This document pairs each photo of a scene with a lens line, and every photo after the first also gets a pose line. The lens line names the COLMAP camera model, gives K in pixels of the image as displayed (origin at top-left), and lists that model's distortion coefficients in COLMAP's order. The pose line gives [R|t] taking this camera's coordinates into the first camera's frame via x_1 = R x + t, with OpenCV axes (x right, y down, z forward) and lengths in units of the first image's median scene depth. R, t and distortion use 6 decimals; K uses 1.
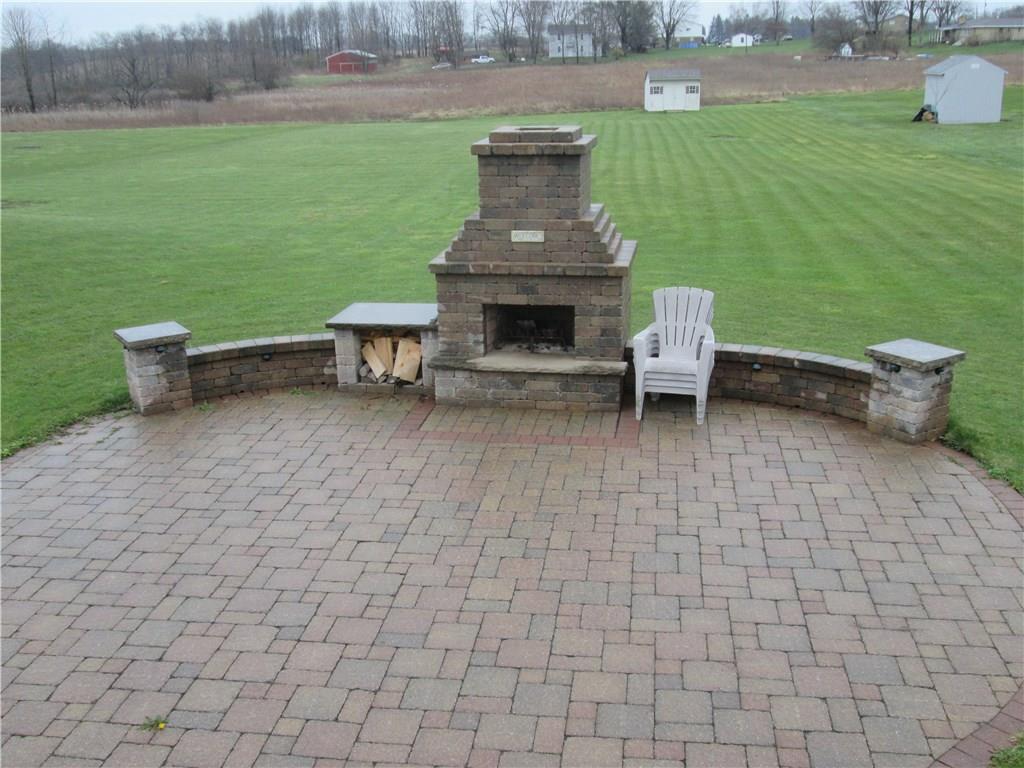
lens RADIAL K [[1107.9, 0, 515.7], [0, 1107.9, 383.5], [0, 0, 1]] dist [-0.044460, 0.000000]
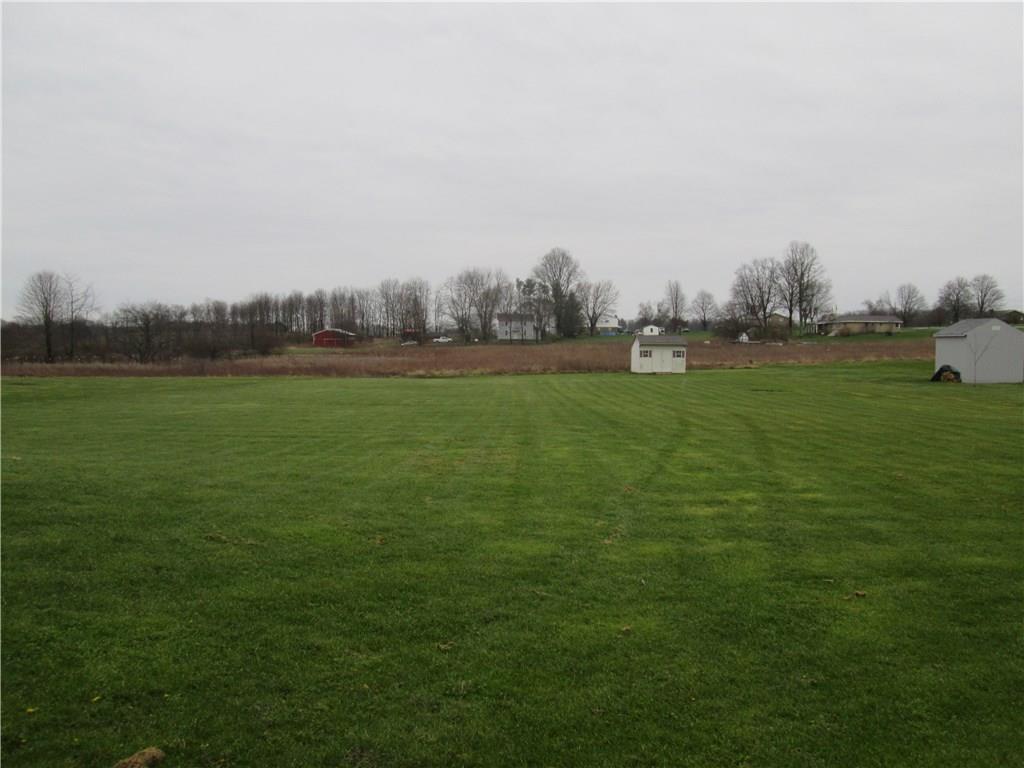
lens RADIAL K [[850.8, 0, 507.8], [0, 850.8, 384.3], [0, 0, 1]] dist [-0.046016, 0.019983]
pose [[0.996514, 0.025322, 0.079484, -0.033687], [-0.004968, 0.969140, -0.246461, -0.015604], [-0.083273, 0.245207, 0.965888, 0.105119]]
